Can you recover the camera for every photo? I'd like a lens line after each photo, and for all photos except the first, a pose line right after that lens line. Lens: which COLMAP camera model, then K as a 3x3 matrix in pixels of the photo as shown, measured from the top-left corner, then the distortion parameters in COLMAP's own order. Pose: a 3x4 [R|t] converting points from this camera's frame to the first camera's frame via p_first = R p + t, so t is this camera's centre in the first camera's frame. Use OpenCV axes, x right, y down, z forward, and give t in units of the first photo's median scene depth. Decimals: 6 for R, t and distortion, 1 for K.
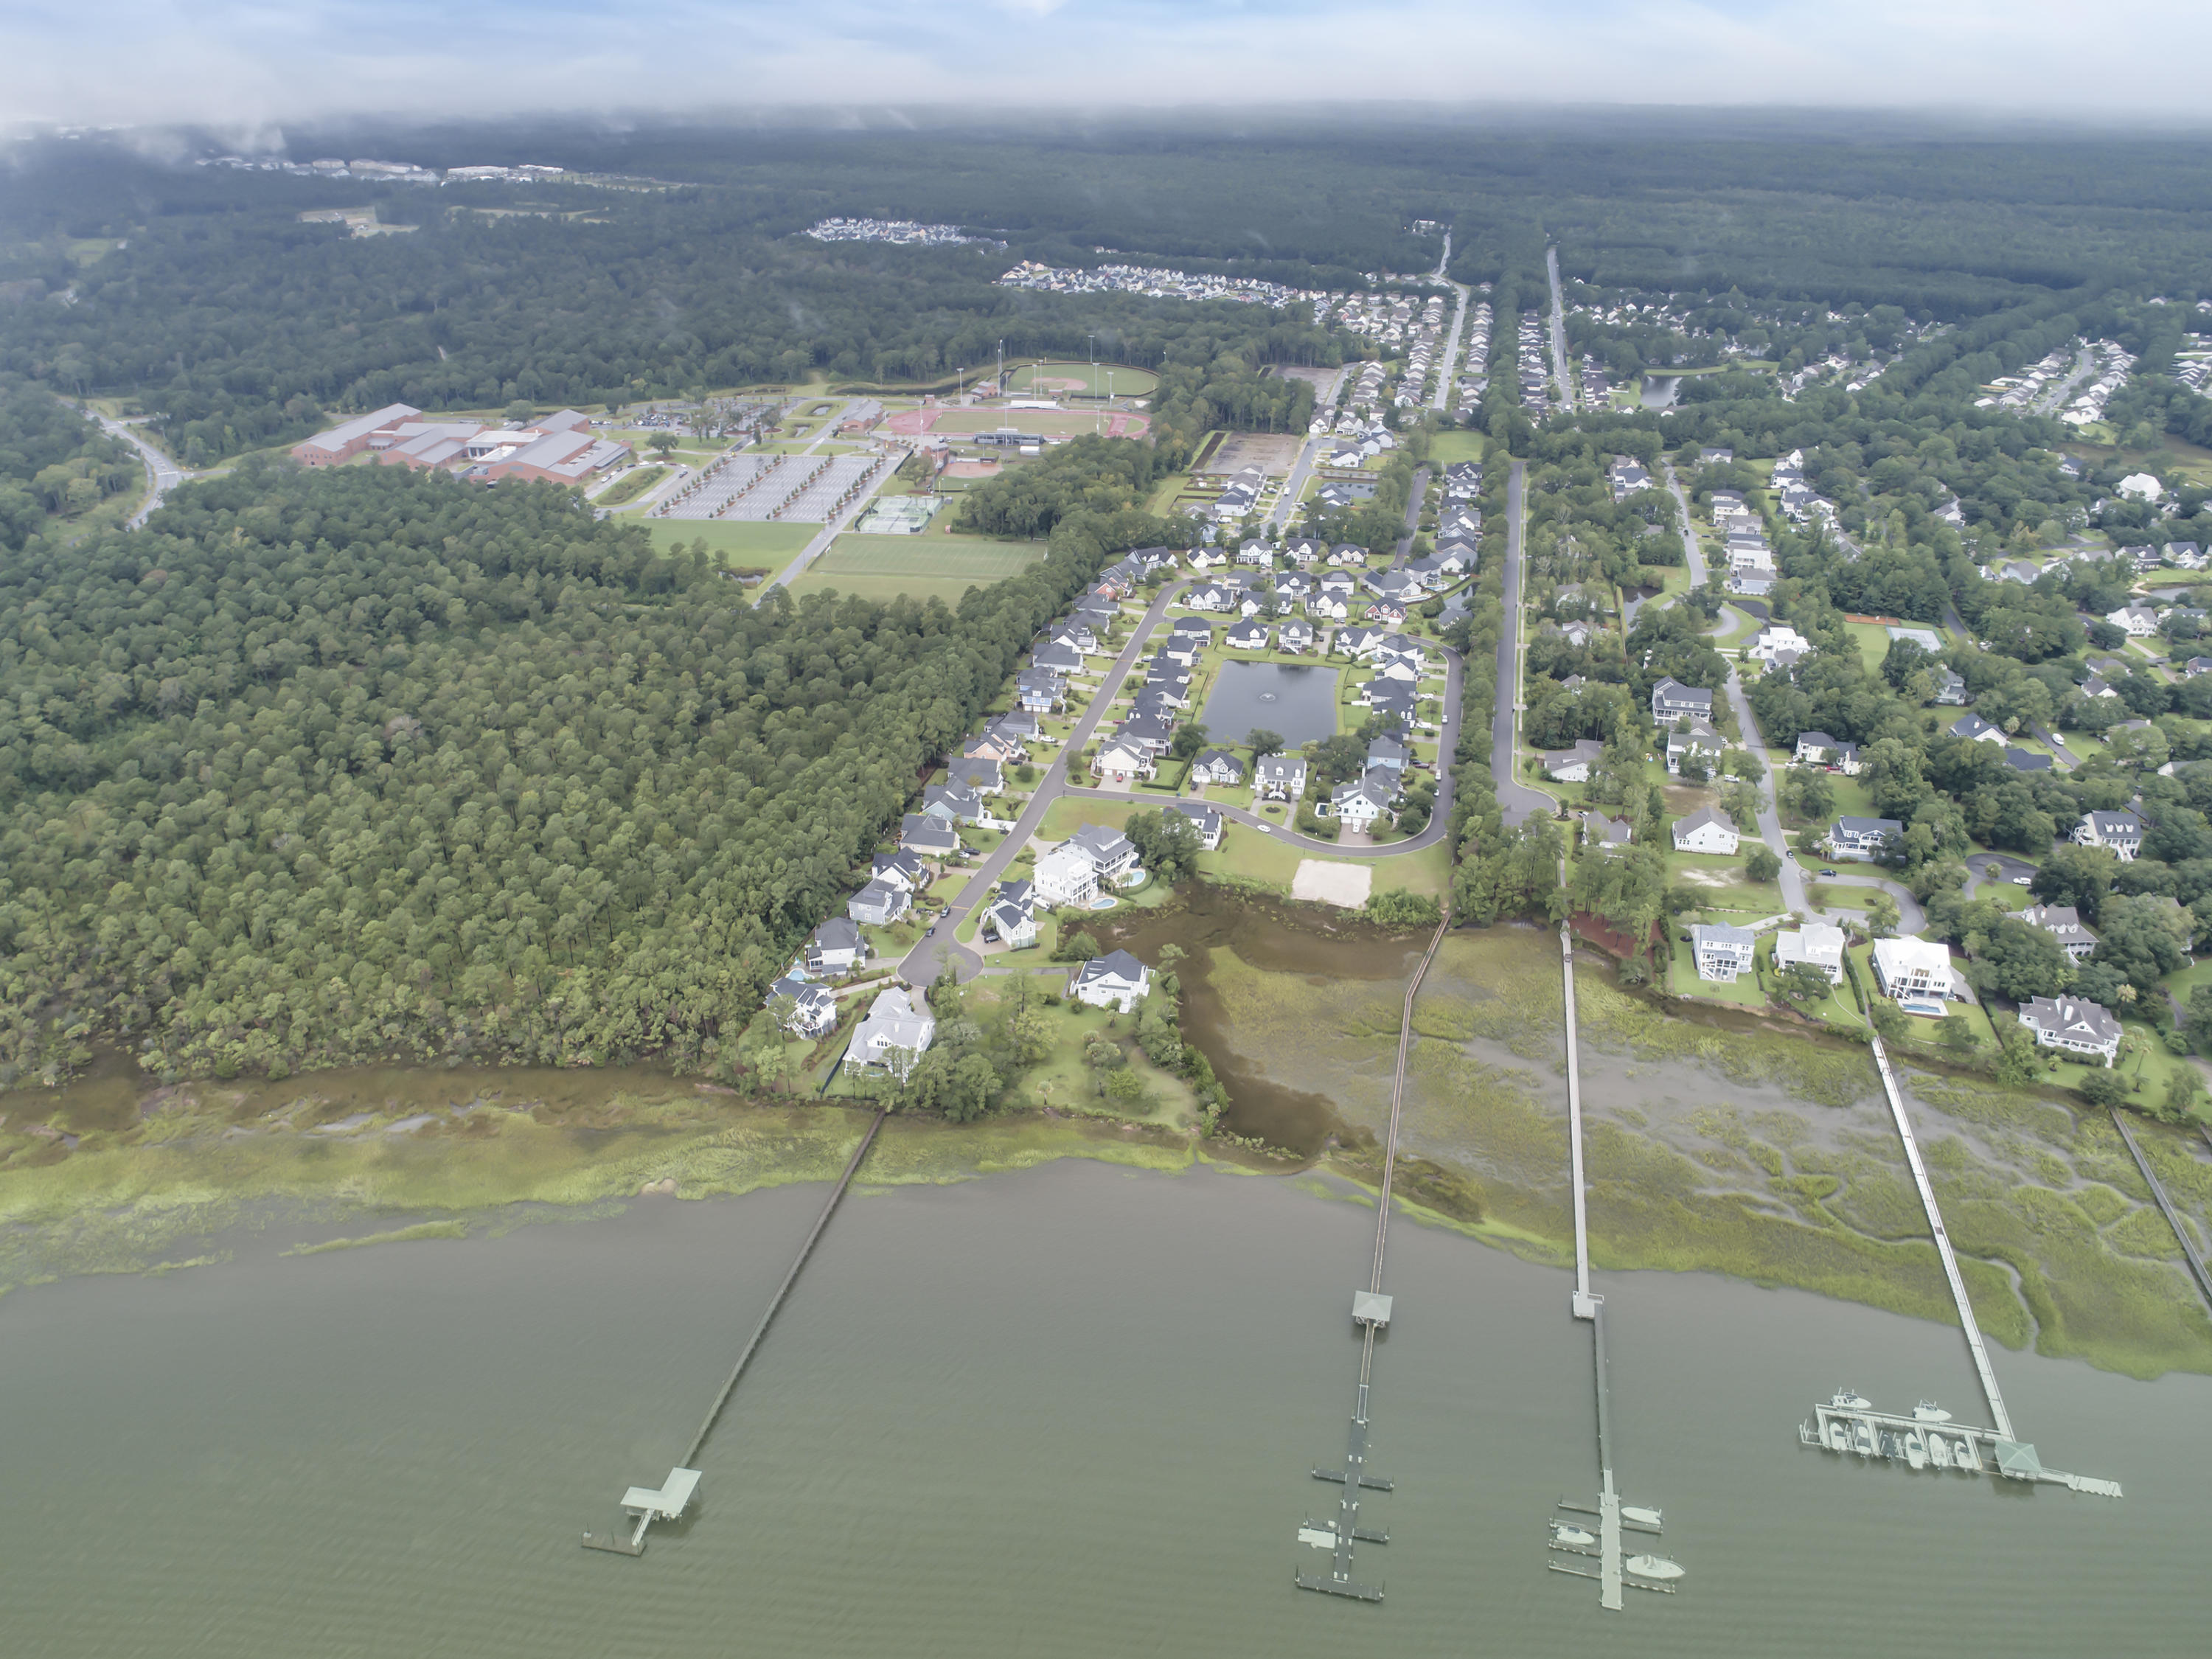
lens RADIAL K [[1672.6, 0, 1109.5], [0, 1672.6, 840.7], [0, 0, 1]] dist [-0.022881, 0.009925]
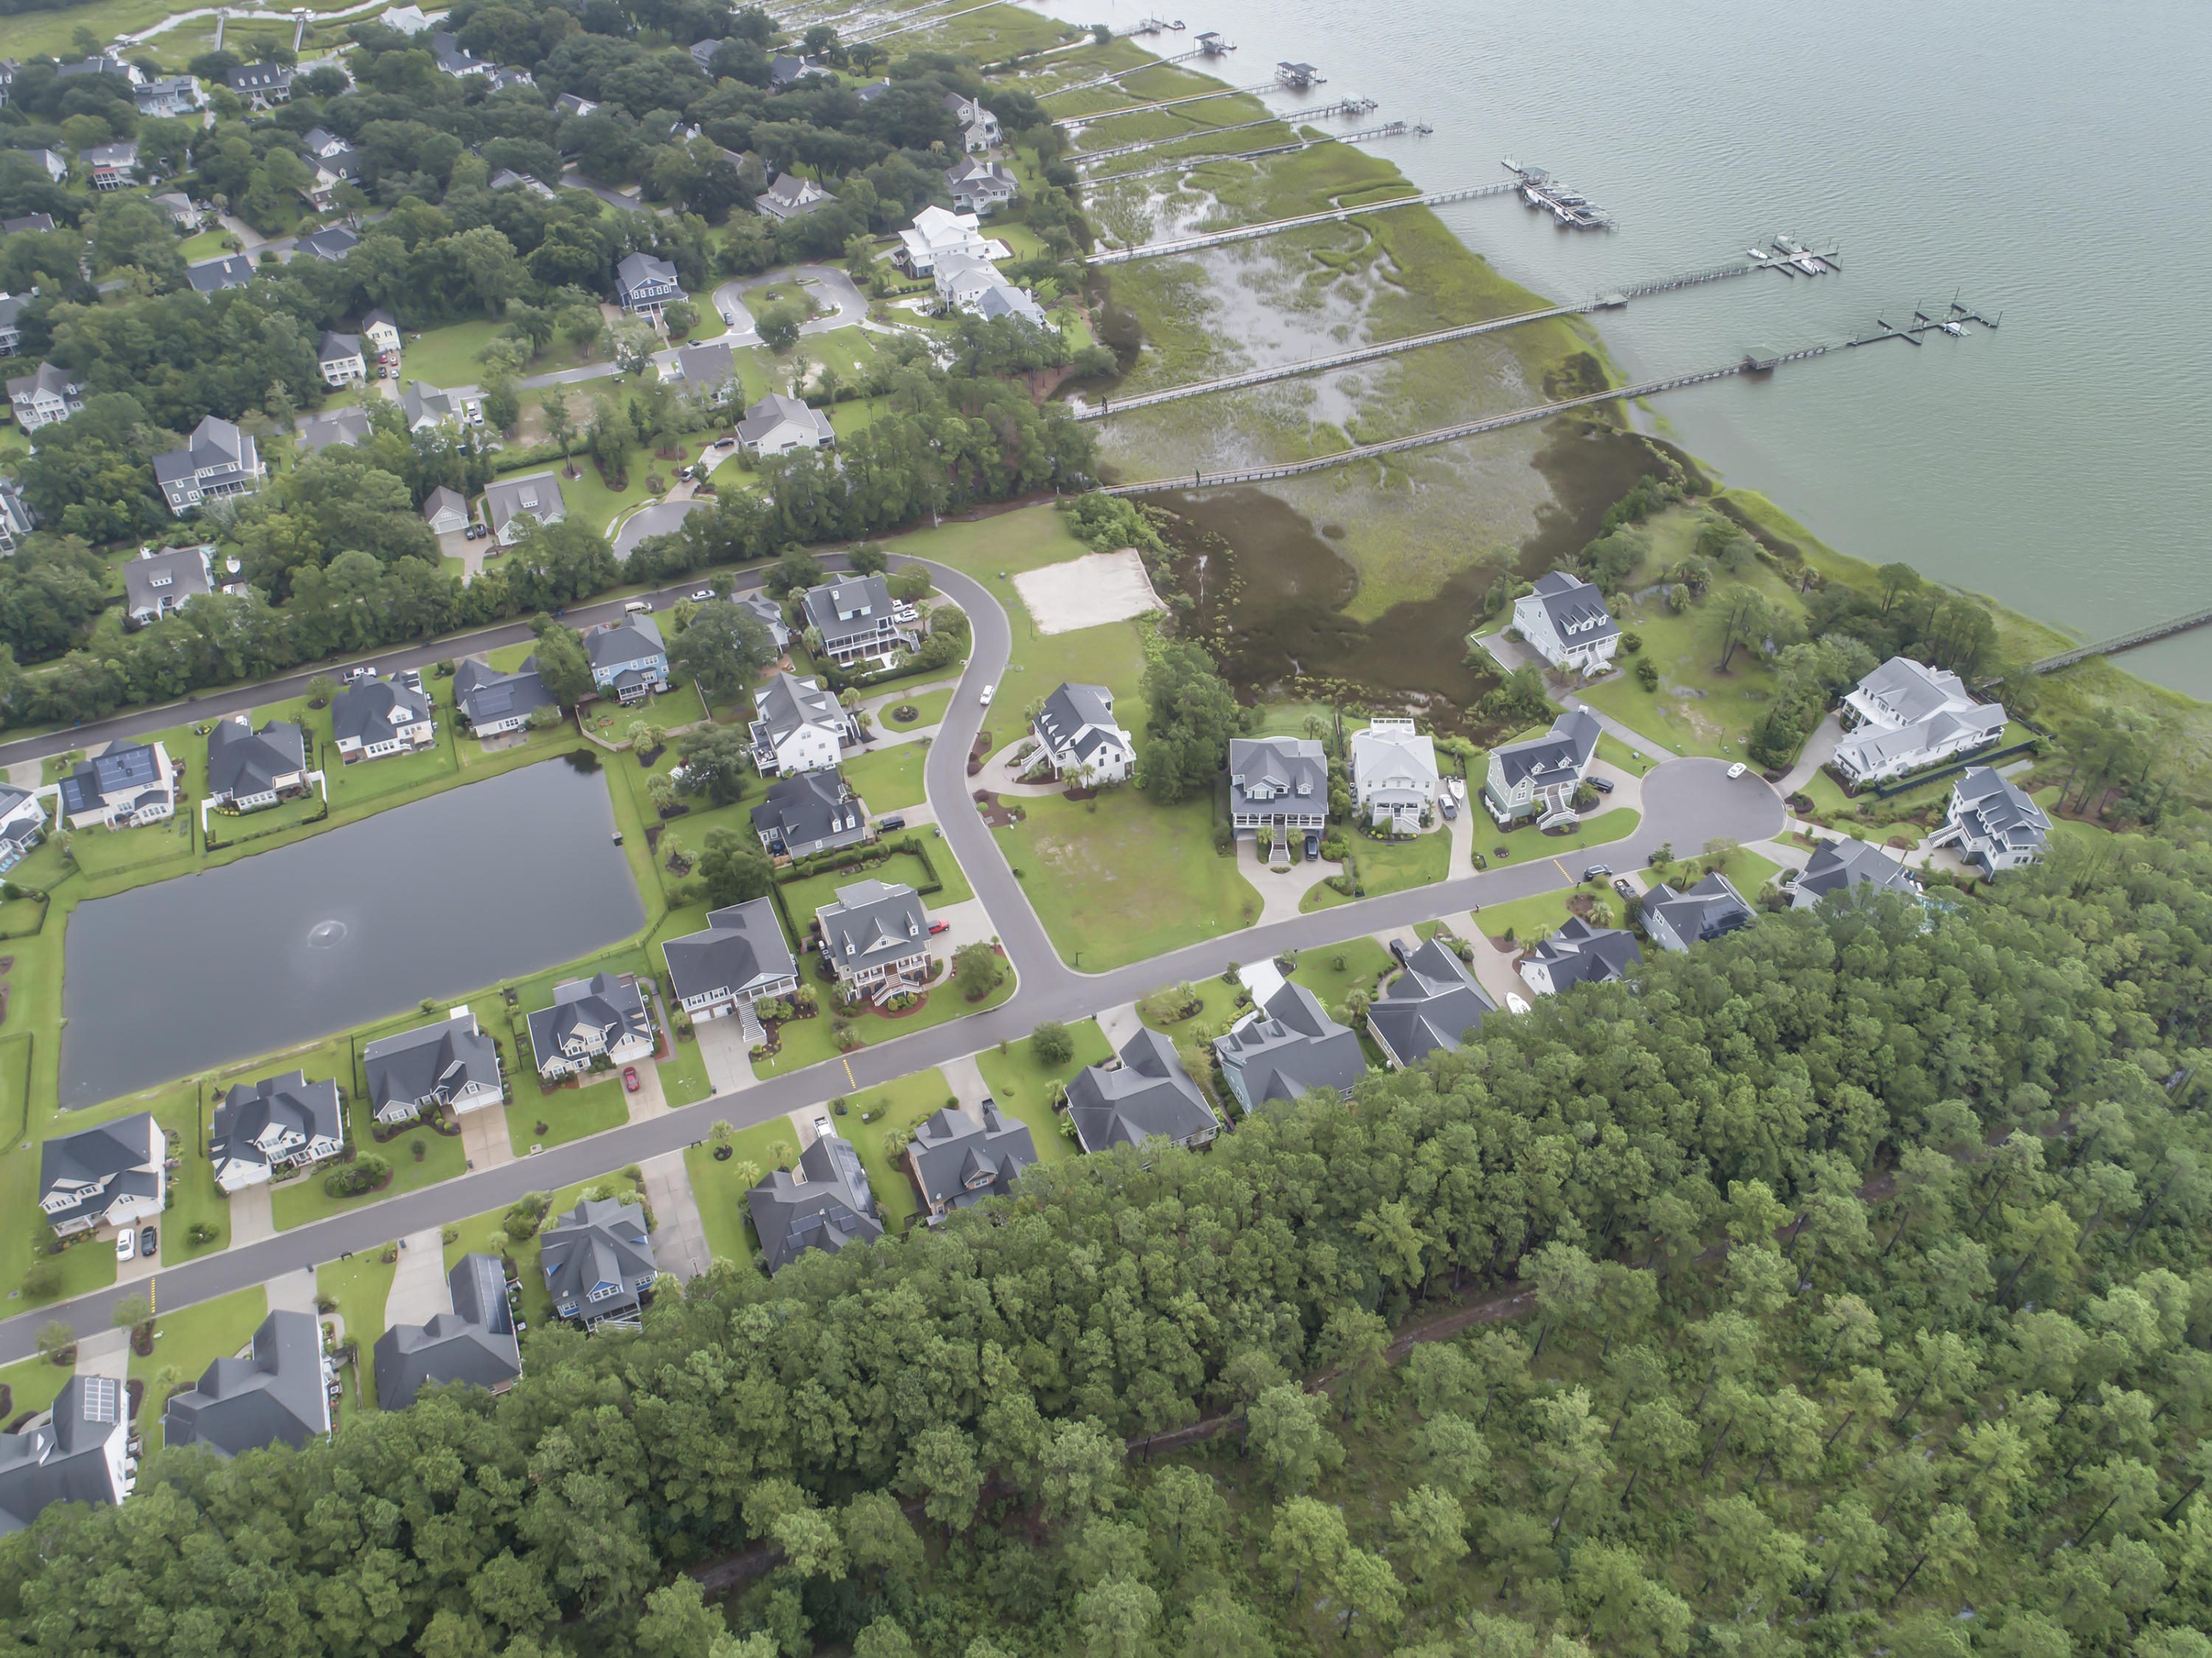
lens RADIAL K [[1689.8, 0, 1106.0], [0, 1689.8, 829.0], [0, 0, 1]] dist [-0.024468, 0.011132]
pose [[-0.575958, -0.541057, 0.612805, -0.283565], [0.377814, 0.488583, 0.786476, -0.391294], [-0.724934, 0.684503, -0.076984, 0.983097]]
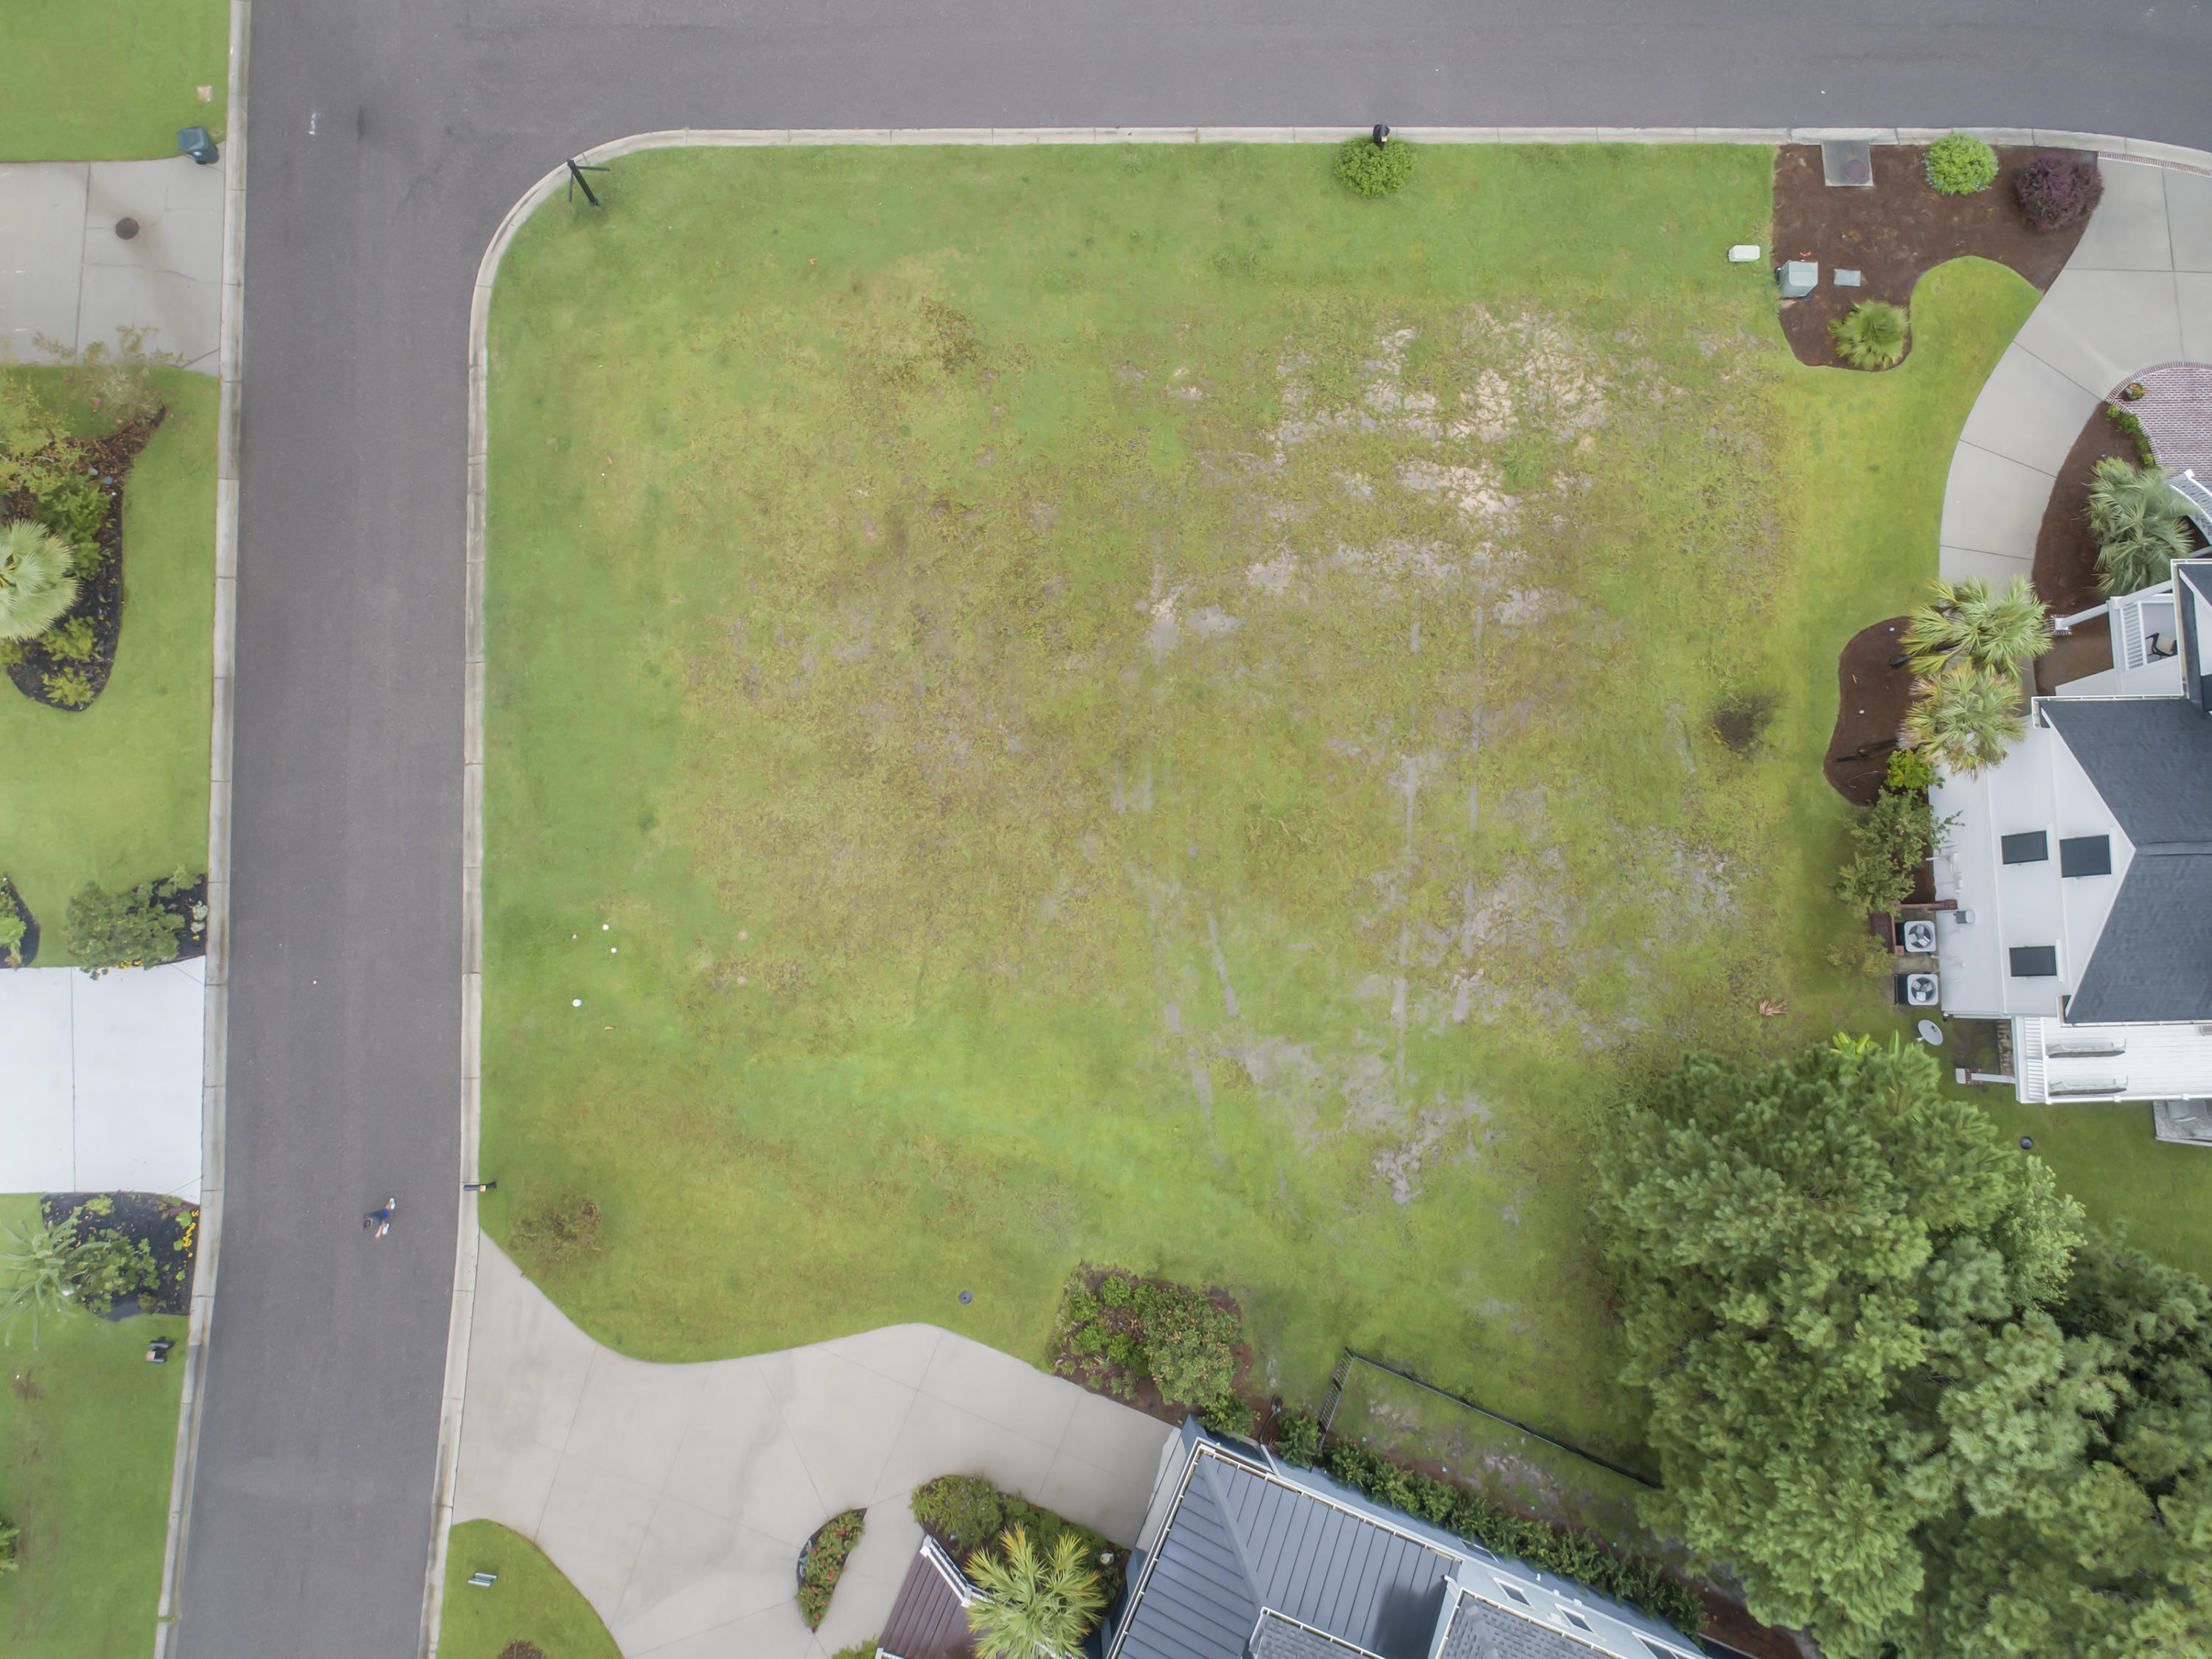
lens RADIAL K [[1705.2, 0, 1088.6], [0, 1705.2, 829.1], [0, 0, 1]] dist [-0.018159, 0.003299]
pose [[0.969789, -0.236951, 0.057986, -0.013957], [0.075013, 0.515851, 0.853388, -0.080348], [-0.232124, -0.823257, 0.518041, 0.903962]]
